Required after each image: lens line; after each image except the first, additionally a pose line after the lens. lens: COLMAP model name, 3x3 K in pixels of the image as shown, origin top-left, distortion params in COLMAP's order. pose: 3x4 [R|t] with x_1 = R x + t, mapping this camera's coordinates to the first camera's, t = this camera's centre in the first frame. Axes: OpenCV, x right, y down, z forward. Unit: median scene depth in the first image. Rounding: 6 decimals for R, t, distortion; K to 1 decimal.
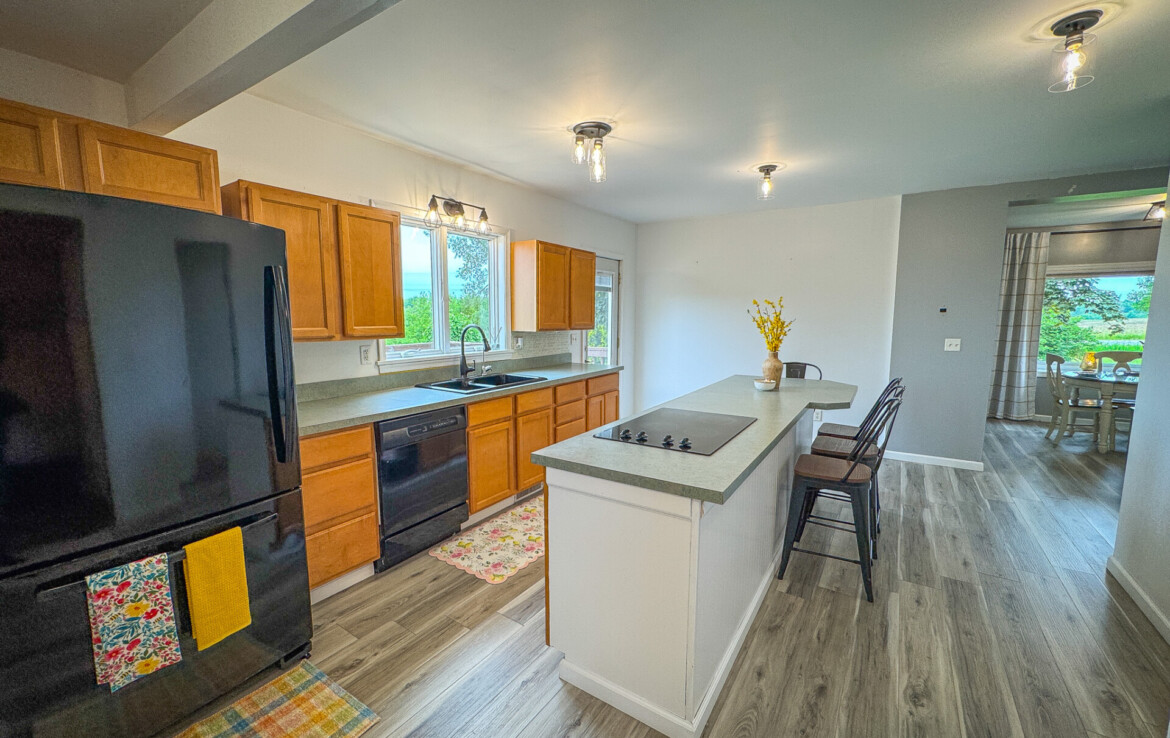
lens RADIAL K [[470.1, 0, 586.3], [0, 470.1, 369.7], [0, 0, 1]] dist [-0.004055, -0.000006]
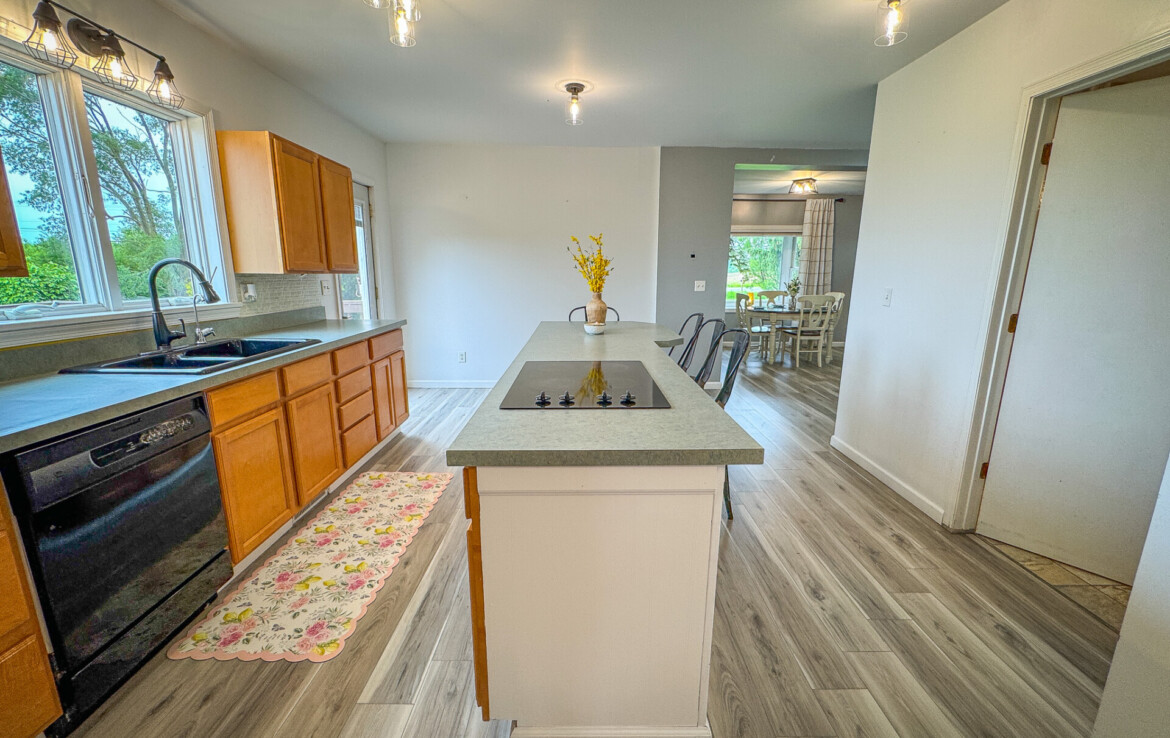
lens RADIAL K [[470.1, 0, 587.3], [0, 470.1, 369.3], [0, 0, 1]] dist [-0.004055, -0.000006]
pose [[0.825965, -0.112137, 0.552456, -0.154863], [0.061258, 0.992066, 0.109783, 0.009641], [-0.560383, -0.056834, 0.826281, 0.214412]]
